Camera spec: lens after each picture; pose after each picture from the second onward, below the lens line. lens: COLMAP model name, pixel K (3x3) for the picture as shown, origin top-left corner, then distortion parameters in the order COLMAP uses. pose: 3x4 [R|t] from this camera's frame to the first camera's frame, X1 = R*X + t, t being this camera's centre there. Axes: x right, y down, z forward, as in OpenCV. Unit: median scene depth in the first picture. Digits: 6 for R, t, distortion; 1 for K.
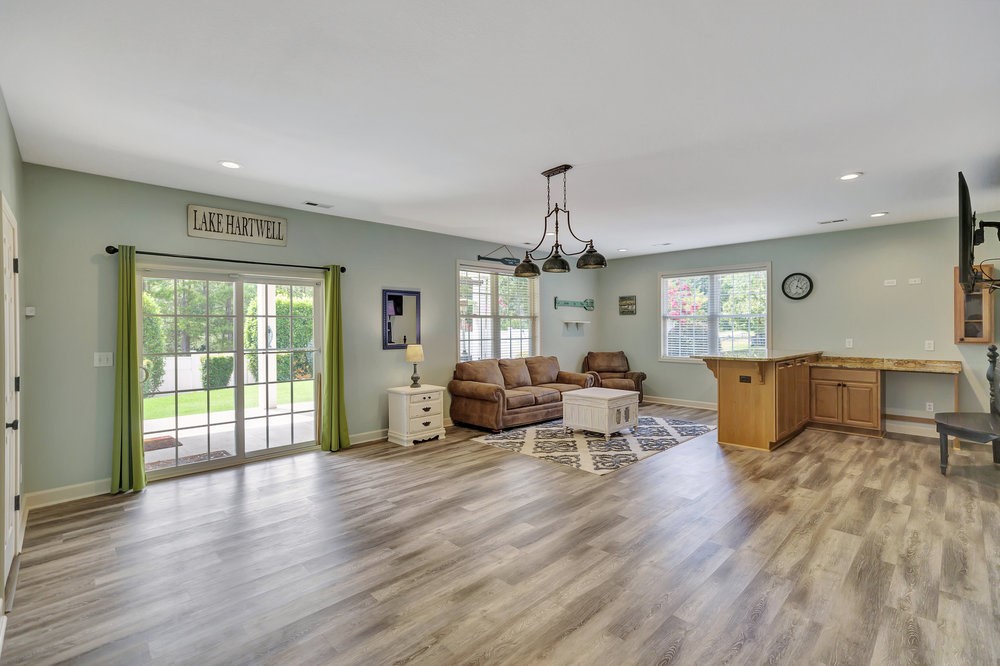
lens RADIAL K [[455.9, 0, 506.4], [0, 455.9, 323.5], [0, 0, 1]] dist [-0.038206, 0.029062]
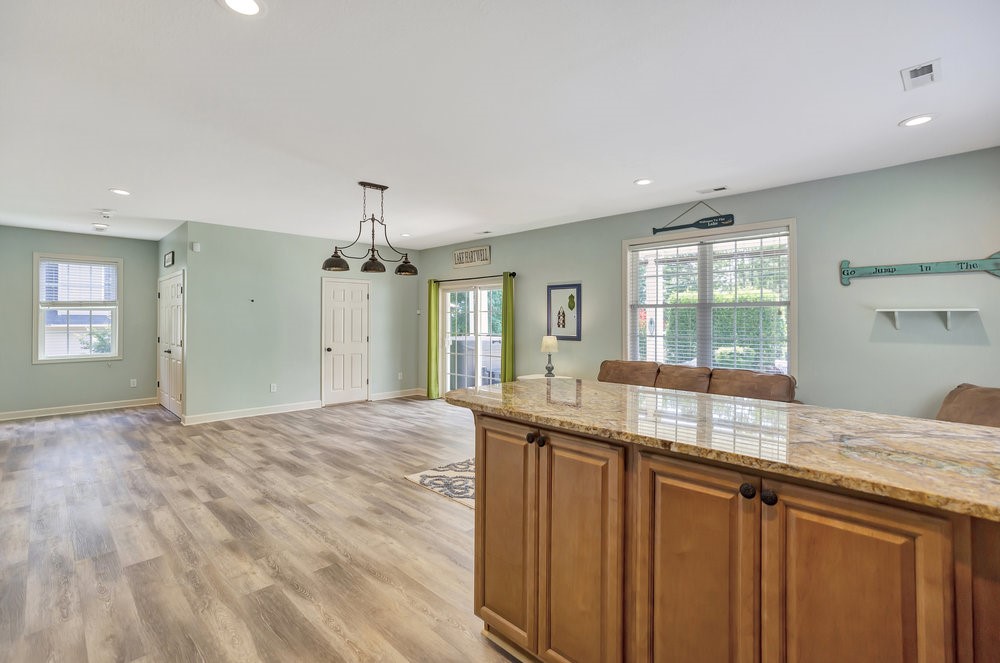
lens RADIAL K [[455.9, 0, 506.4], [0, 455.9, 322.0], [0, 0, 1]] dist [-0.038206, 0.029062]
pose [[0.022769, 0.013058, -0.999655, 1.273354], [0.007469, 0.999885, 0.013231, -0.002293], [0.999713, -0.007767, 0.022669, 1.310868]]
